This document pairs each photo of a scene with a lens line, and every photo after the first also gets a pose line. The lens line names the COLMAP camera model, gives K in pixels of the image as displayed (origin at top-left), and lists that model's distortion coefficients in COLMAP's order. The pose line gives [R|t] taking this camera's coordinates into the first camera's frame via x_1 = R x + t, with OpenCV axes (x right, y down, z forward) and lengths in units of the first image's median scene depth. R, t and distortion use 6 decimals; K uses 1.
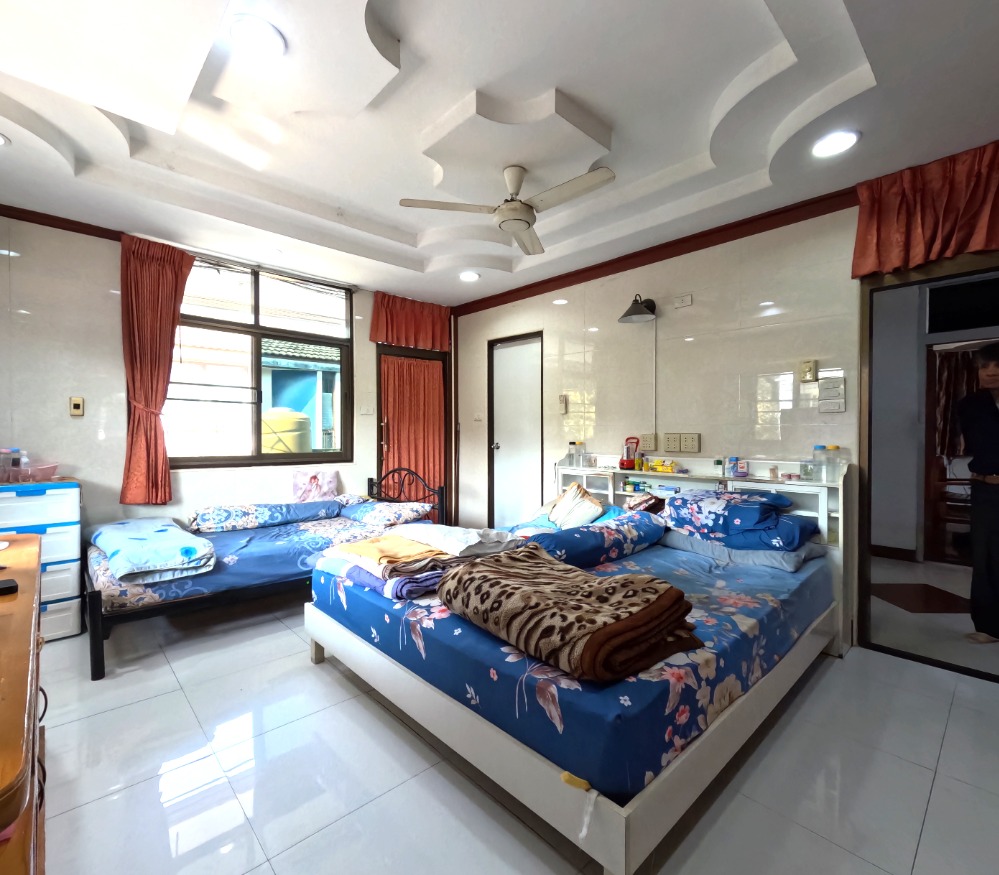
lens RADIAL K [[478.6, 0, 497.4], [0, 478.6, 436.8], [0, 0, 1]] dist [-0.000571, 0.001965]
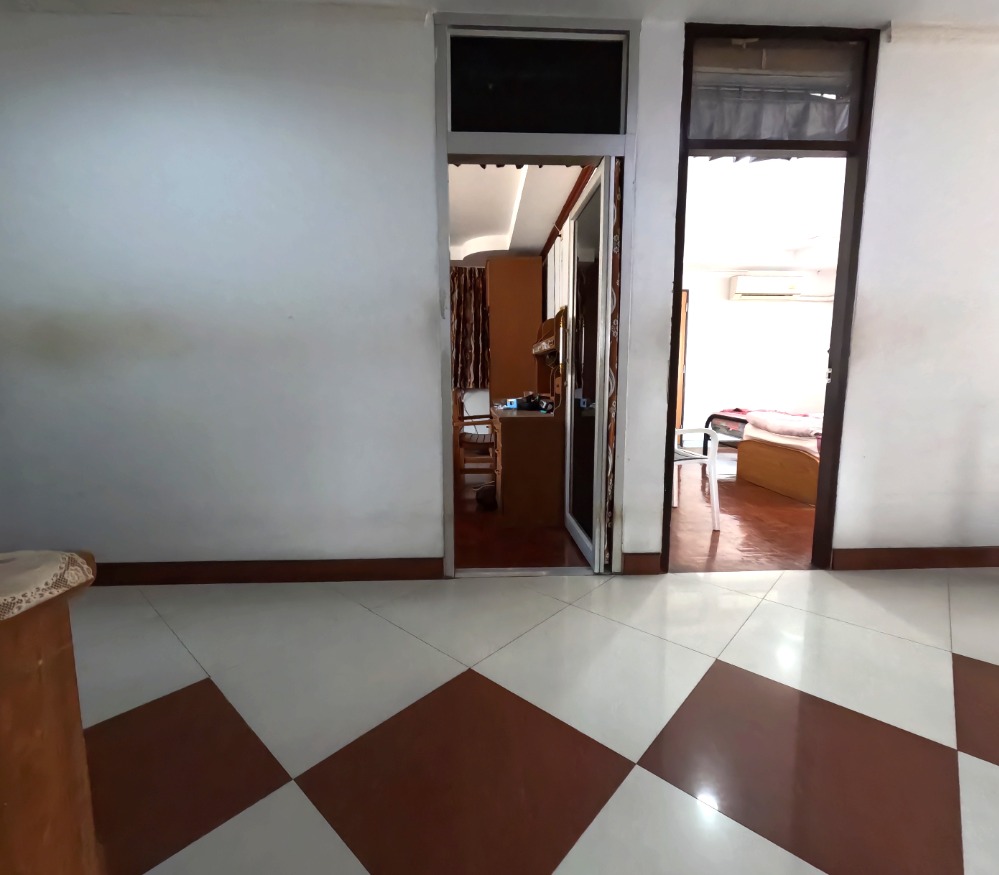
lens RADIAL K [[478.6, 0, 498.7], [0, 478.6, 437.8], [0, 0, 1]] dist [-0.000571, 0.001965]
pose [[0.649731, -0.093629, 0.754376, 0.838709], [0.008785, 0.993244, 0.115709, 0.070168], [-0.760113, -0.068553, 0.646164, 0.988080]]
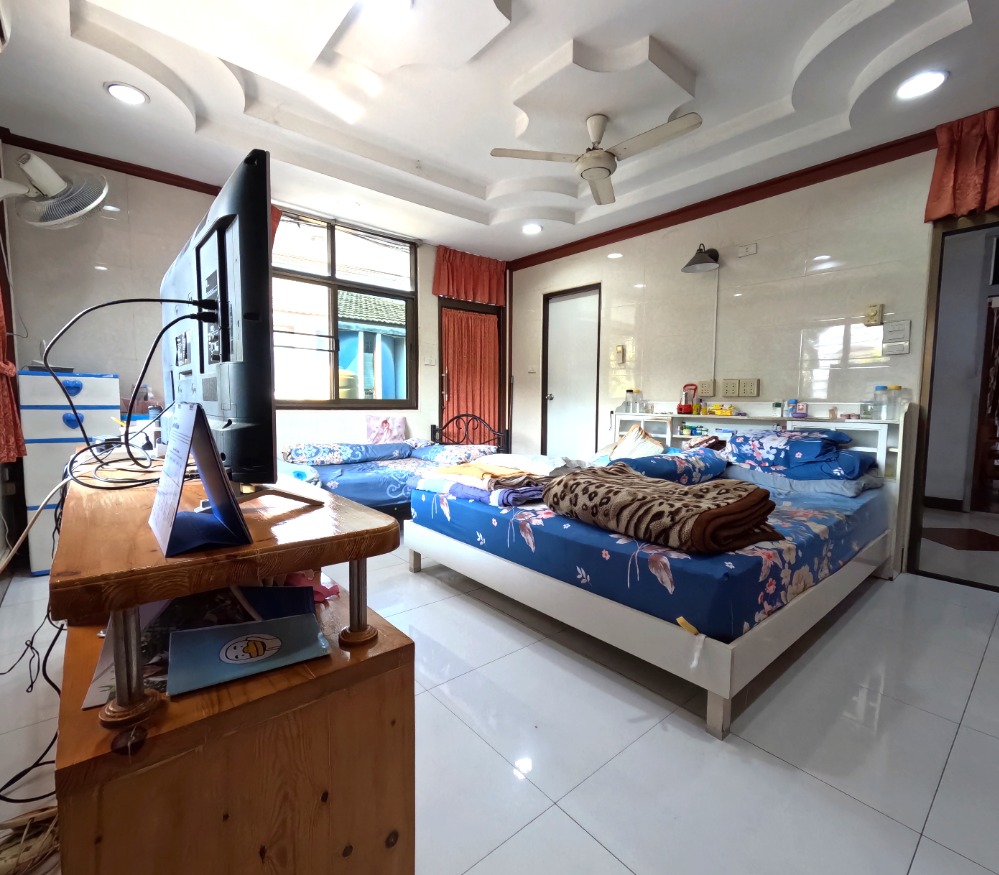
lens RADIAL K [[478.6, 0, 498.8], [0, 478.6, 436.2], [0, 0, 1]] dist [-0.000571, 0.001965]
pose [[0.998867, 0.011609, -0.046146, -0.114176], [-0.008513, 0.997735, 0.066726, 0.063411], [0.046816, -0.066258, 0.996704, -0.093848]]
